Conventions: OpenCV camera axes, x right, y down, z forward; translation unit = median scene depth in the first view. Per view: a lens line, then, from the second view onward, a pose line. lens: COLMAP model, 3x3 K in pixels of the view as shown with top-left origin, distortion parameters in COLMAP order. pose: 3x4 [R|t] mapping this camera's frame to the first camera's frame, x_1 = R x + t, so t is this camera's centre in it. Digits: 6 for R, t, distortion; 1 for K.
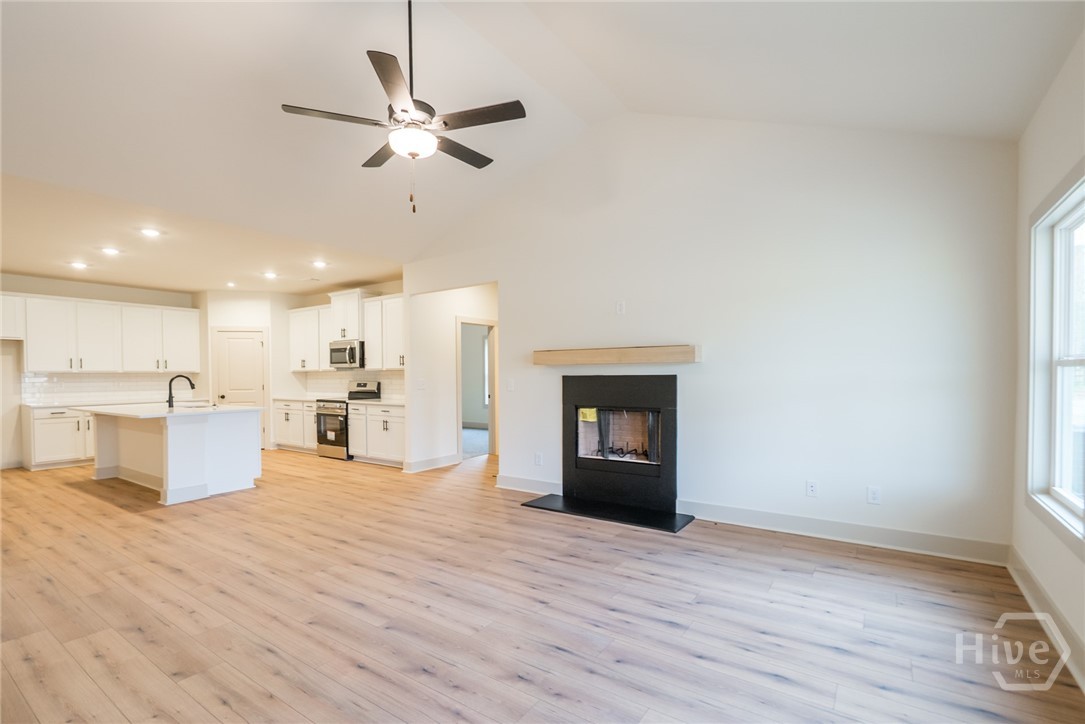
lens RADIAL K [[507.7, 0, 540.6], [0, 507.7, 370.2], [0, 0, 1]] dist [0.005554, 0.002226]
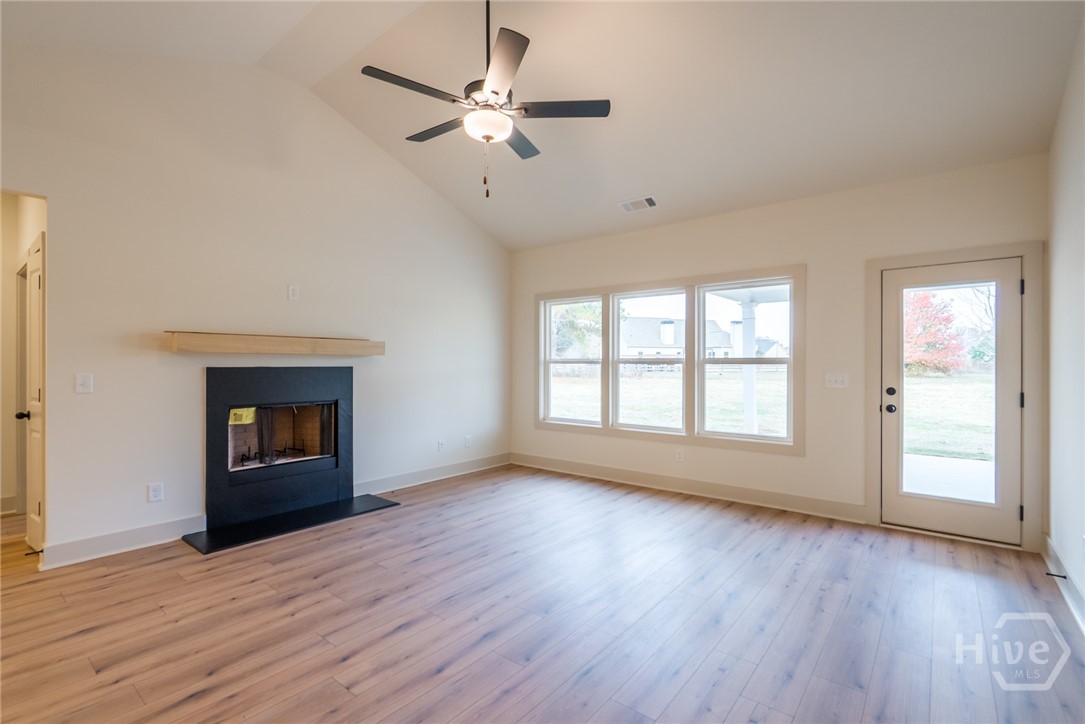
lens RADIAL K [[507.7, 0, 535.4], [0, 507.7, 364.8], [0, 0, 1]] dist [0.005554, 0.002226]
pose [[0.053148, 0.008756, 0.998548, -0.809796], [-0.015099, 0.999854, -0.007964, 0.006984], [-0.998472, -0.014654, 0.053272, 0.588837]]
